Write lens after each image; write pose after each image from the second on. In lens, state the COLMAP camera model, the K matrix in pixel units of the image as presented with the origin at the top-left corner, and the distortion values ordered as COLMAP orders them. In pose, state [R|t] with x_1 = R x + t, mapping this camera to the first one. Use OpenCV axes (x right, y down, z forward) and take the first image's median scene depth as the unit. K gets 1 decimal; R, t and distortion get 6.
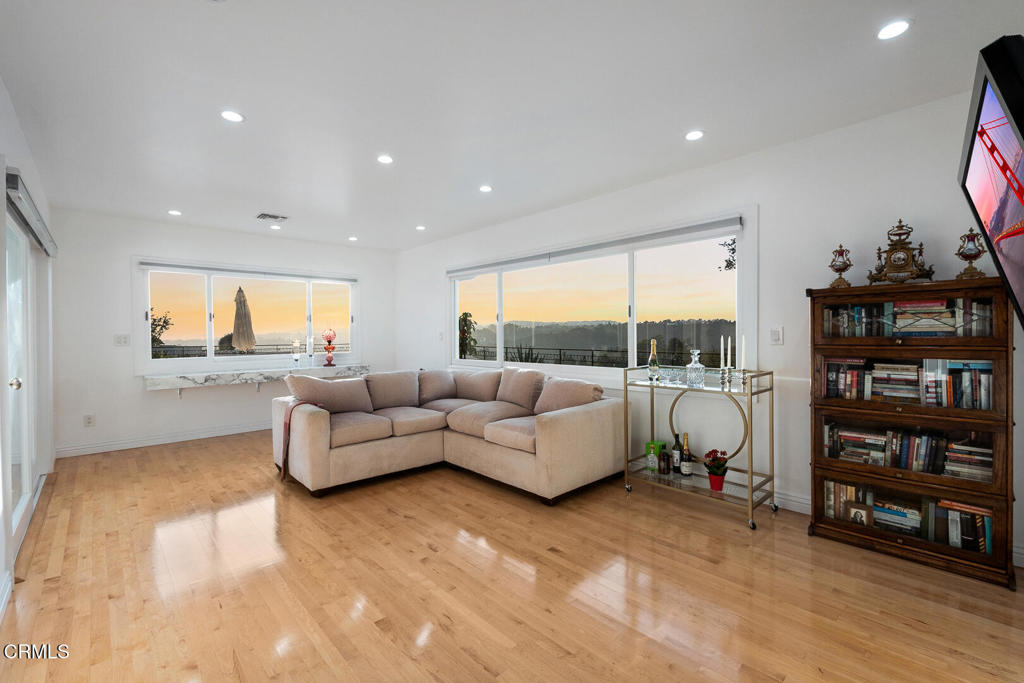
lens RADIAL K [[438.3, 0, 512.0], [0, 438.3, 338.1], [0, 0, 1]] dist [-0.000978, 0.001564]
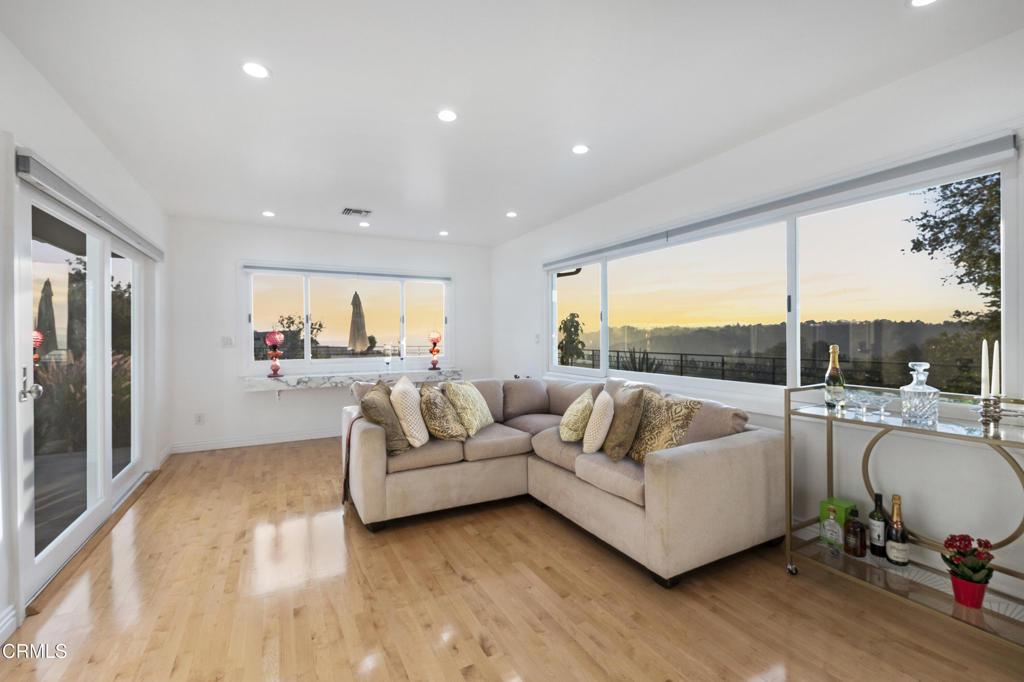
lens RADIAL K [[438.3, 0, 510.7], [0, 438.3, 339.4], [0, 0, 1]] dist [-0.000978, 0.001564]
pose [[0.966145, 0.003013, -0.257982, 0.022967], [-0.003462, 0.999993, -0.001283, -0.002453], [0.257976, 0.002133, 0.966149, 0.229866]]
